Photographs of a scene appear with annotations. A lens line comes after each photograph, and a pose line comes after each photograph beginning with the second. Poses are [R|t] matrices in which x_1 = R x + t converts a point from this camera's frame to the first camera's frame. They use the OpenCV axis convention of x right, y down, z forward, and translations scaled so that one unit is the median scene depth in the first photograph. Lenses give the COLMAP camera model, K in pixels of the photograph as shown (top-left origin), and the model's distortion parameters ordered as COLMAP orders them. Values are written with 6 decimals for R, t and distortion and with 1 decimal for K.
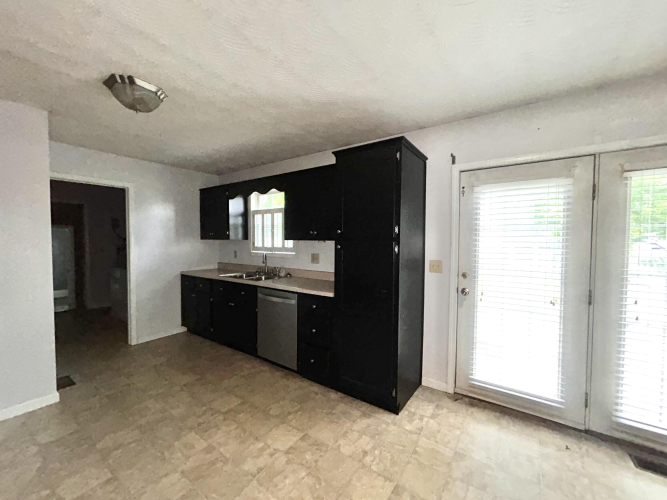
lens RADIAL K [[270.1, 0, 332.9], [0, 270.1, 250.7], [0, 0, 1]] dist [0.002940, -0.000458]
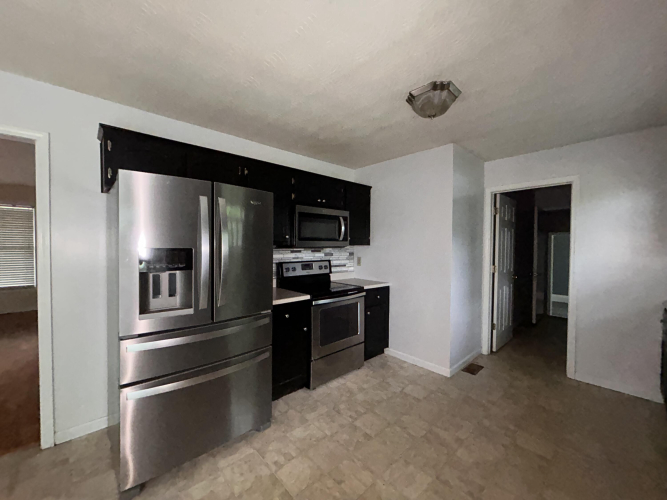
lens RADIAL K [[270.1, 0, 334.9], [0, 270.1, 249.5], [0, 0, 1]] dist [0.002940, -0.000458]
pose [[-0.223485, 0.008159, -0.974673, 0.305897], [-0.040124, 0.999040, 0.017563, -0.024084], [0.973881, 0.043033, -0.222943, 0.777787]]
